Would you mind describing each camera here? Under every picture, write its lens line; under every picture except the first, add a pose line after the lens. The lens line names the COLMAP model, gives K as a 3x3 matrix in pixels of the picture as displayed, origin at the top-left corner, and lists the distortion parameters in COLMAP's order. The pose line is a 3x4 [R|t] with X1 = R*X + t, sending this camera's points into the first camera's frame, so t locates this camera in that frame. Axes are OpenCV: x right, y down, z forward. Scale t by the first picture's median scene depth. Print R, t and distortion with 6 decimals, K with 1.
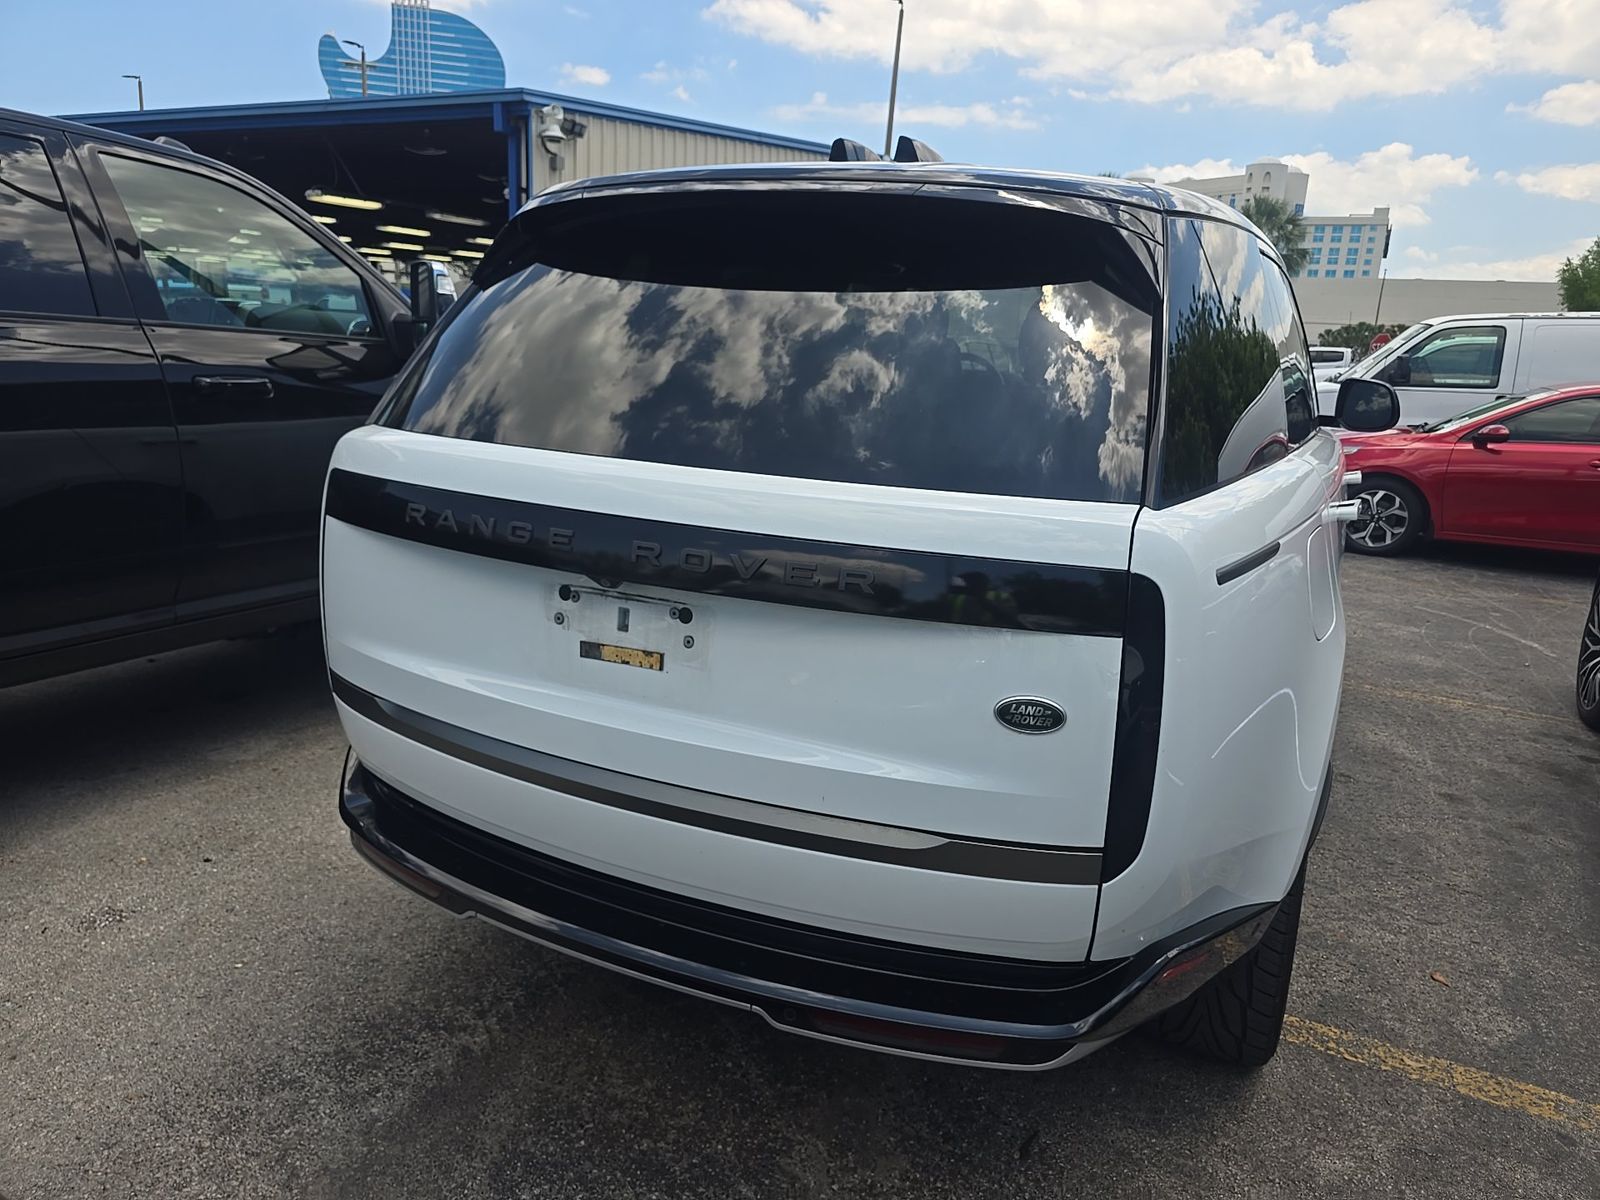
lens RADIAL K [[1109.6, 0, 800.0], [0, 1109.6, 600.0], [0, 0, 1]] dist [0.023816, -0.024614]
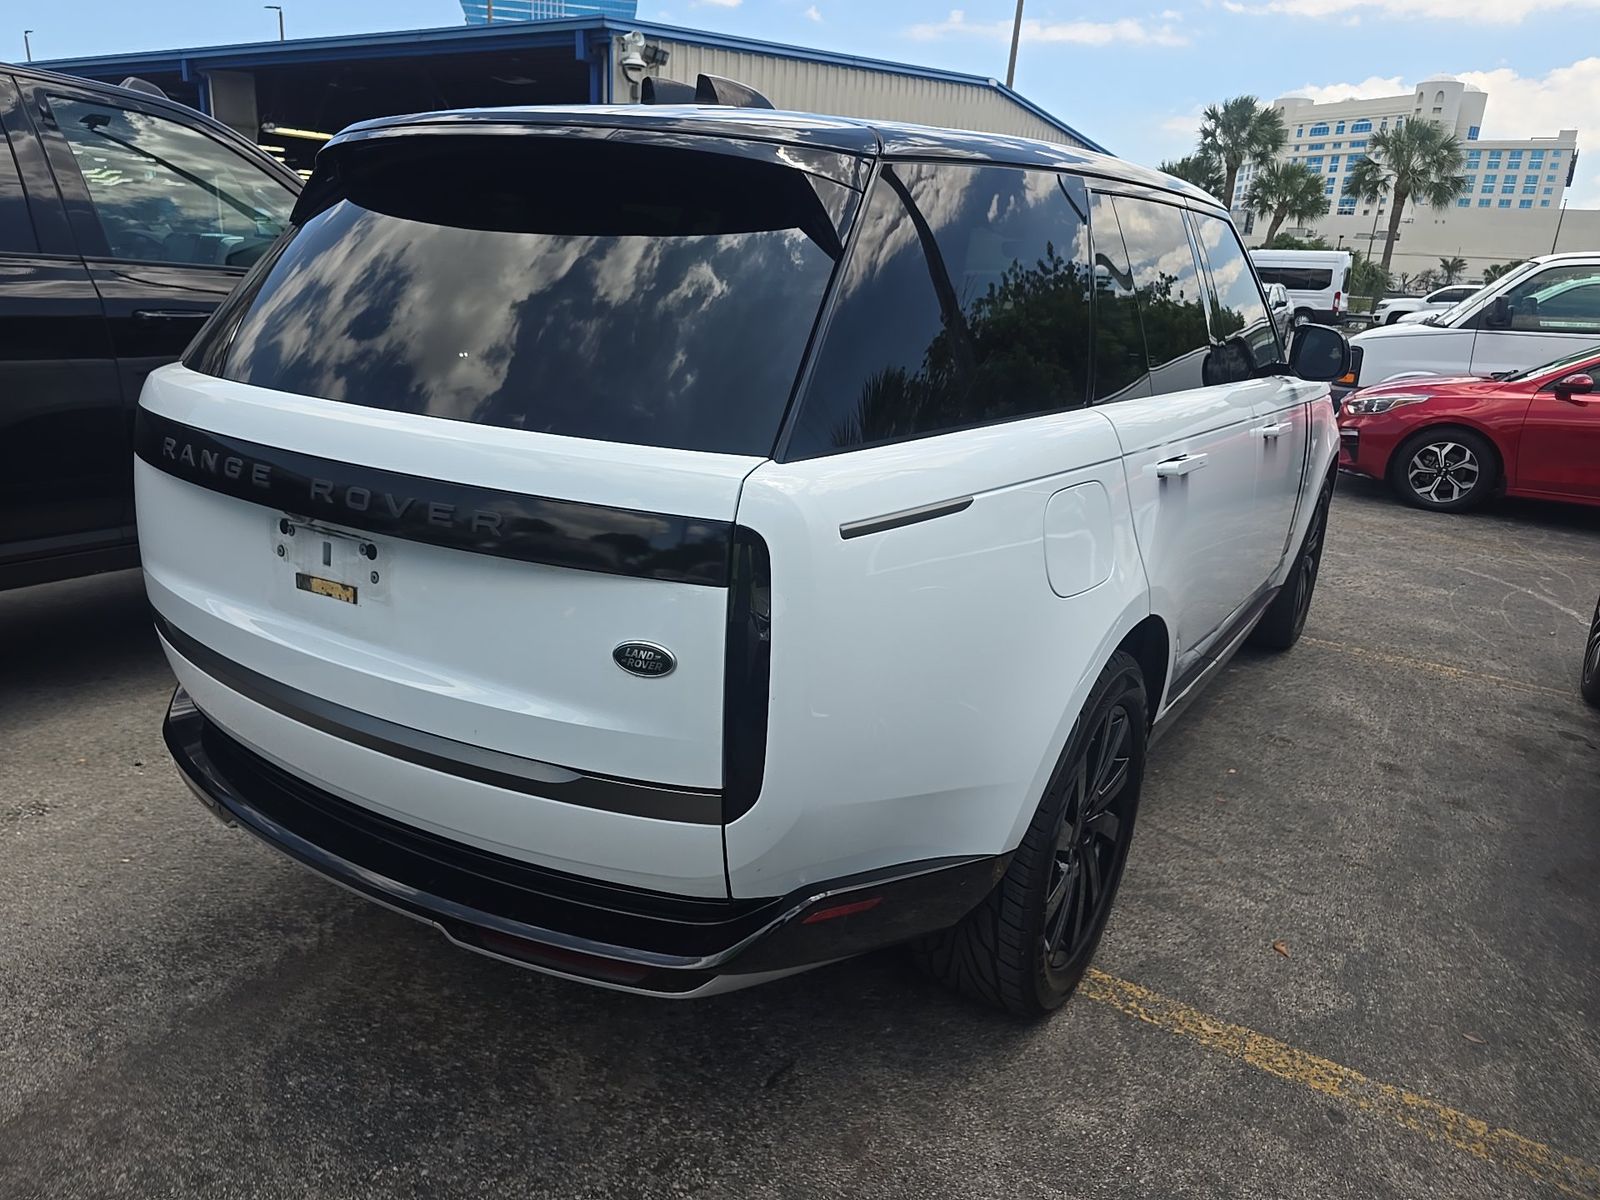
lens RADIAL K [[1113.3, 0, 788.9], [0, 1113.3, 598.5], [0, 0, 1]] dist [0.045081, -0.050957]
pose [[0.993872, 0.036654, -0.104284, 0.272961], [-0.031028, 0.998000, 0.055074, -0.008512], [0.106094, -0.051501, 0.993021, -0.007621]]
